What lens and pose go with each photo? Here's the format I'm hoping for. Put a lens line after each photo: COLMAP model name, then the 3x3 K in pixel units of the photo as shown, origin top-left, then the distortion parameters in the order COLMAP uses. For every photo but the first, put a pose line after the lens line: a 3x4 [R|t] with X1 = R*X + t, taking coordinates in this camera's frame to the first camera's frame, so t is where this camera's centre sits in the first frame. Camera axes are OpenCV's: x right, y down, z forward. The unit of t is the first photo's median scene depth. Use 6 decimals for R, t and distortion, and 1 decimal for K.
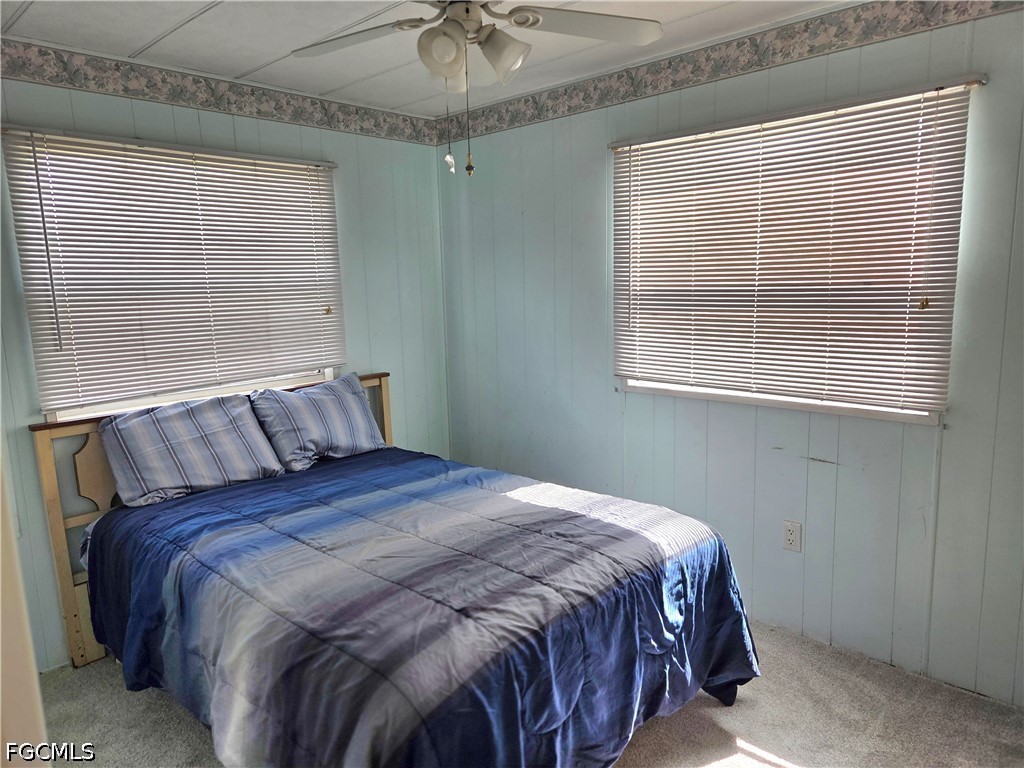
lens RADIAL K [[691.8, 0, 505.6], [0, 691.8, 388.3], [0, 0, 1]] dist [0.061899, -0.046542]
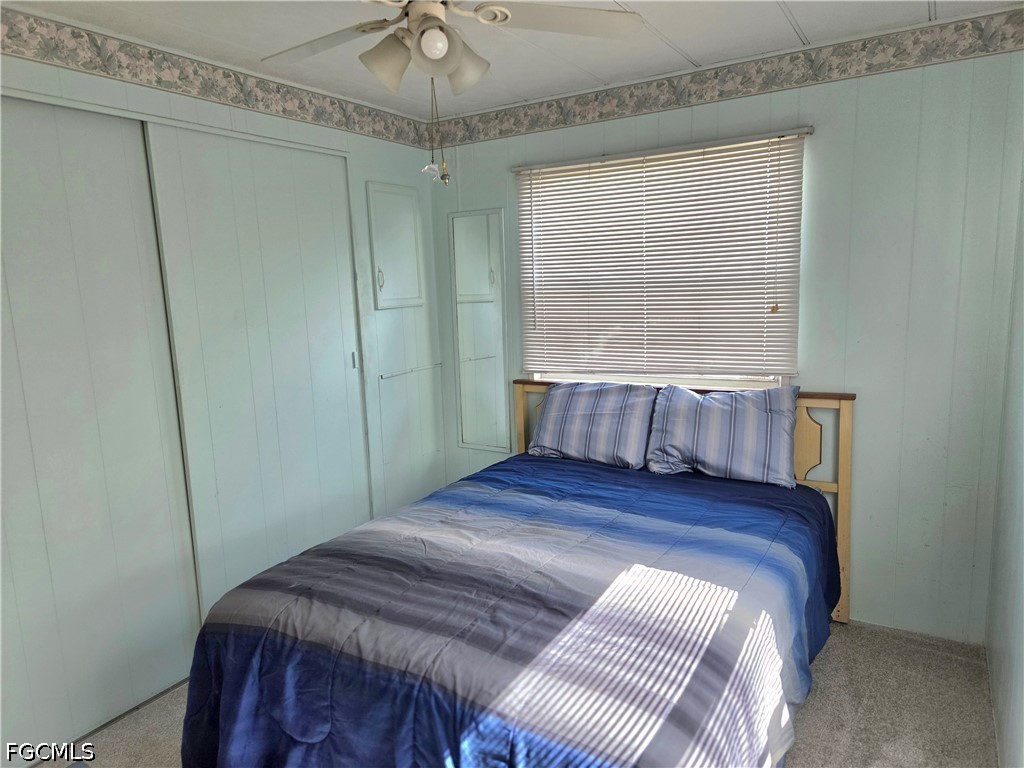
lens RADIAL K [[691.8, 0, 509.0], [0, 691.8, 387.1], [0, 0, 1]] dist [0.061899, -0.046542]
pose [[0.208081, 0.173080, -0.962676, 0.625916], [-0.122197, 0.981108, 0.149981, -0.129799], [0.970448, 0.086428, 0.225300, 0.615214]]
